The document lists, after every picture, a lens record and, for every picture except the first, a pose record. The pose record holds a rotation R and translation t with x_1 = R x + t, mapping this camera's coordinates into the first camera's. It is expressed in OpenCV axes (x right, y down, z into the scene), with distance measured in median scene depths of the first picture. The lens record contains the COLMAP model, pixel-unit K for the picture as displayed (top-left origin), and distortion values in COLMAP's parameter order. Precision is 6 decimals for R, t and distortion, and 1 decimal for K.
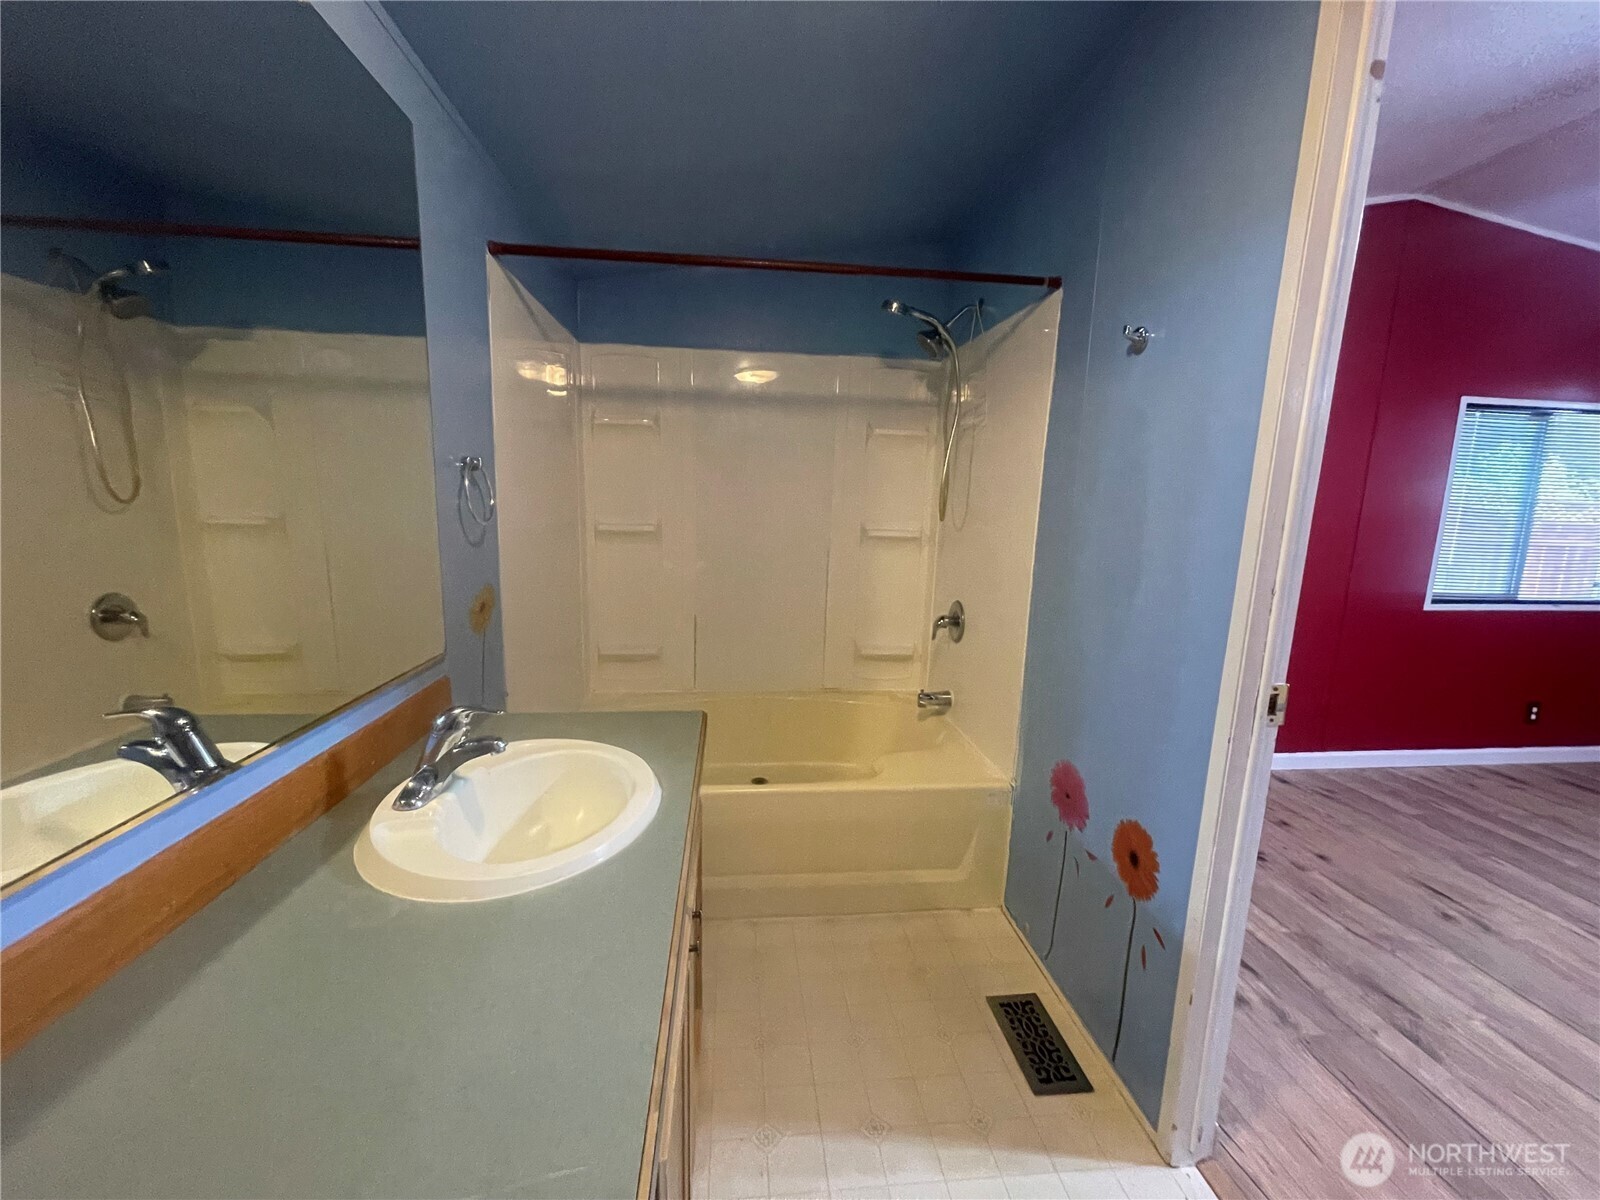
lens RADIAL K [[648.3, 0, 794.5], [0, 648.3, 600.3], [0, 0, 1]] dist [-0.001353, -0.000318]
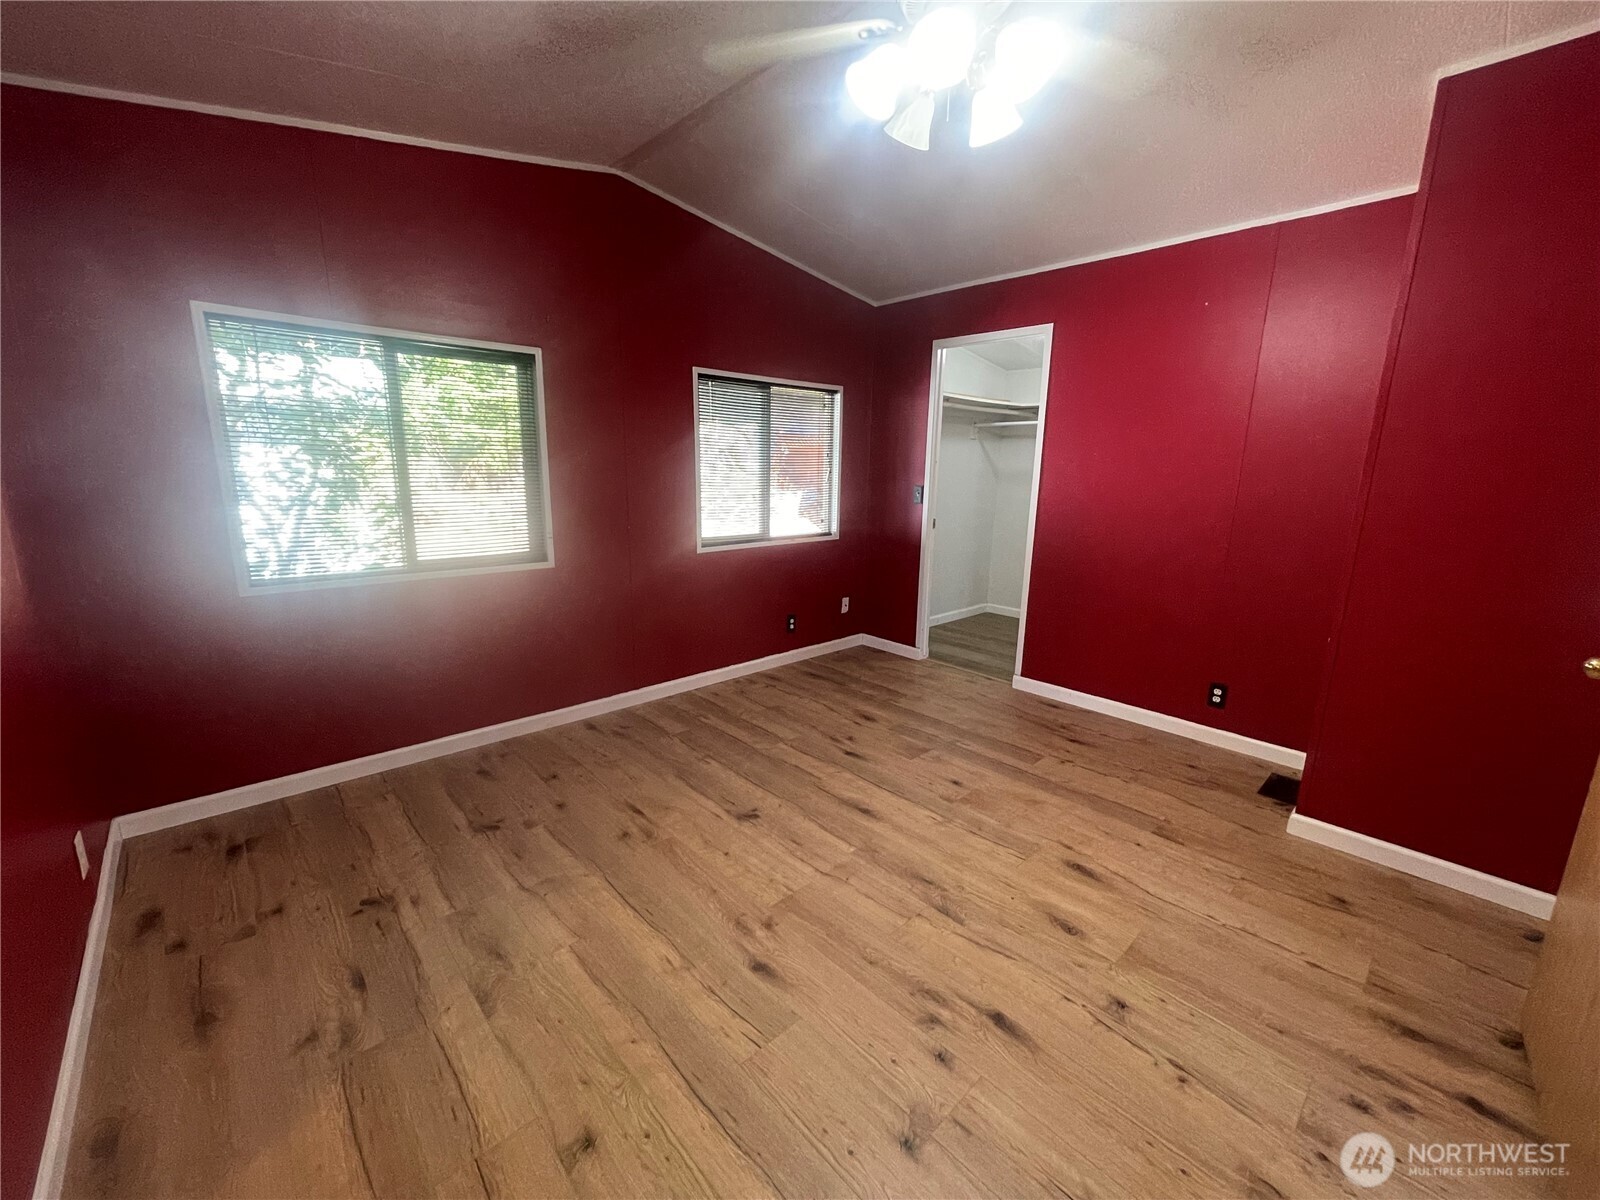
lens RADIAL K [[648.3, 0, 791.2], [0, 648.3, 604.5], [0, 0, 1]] dist [-0.001353, -0.000318]
pose [[0.797967, -0.141525, 0.585850, 0.432999], [0.099502, 0.989636, 0.103539, 0.002076], [-0.594431, -0.024327, 0.803779, -0.046781]]
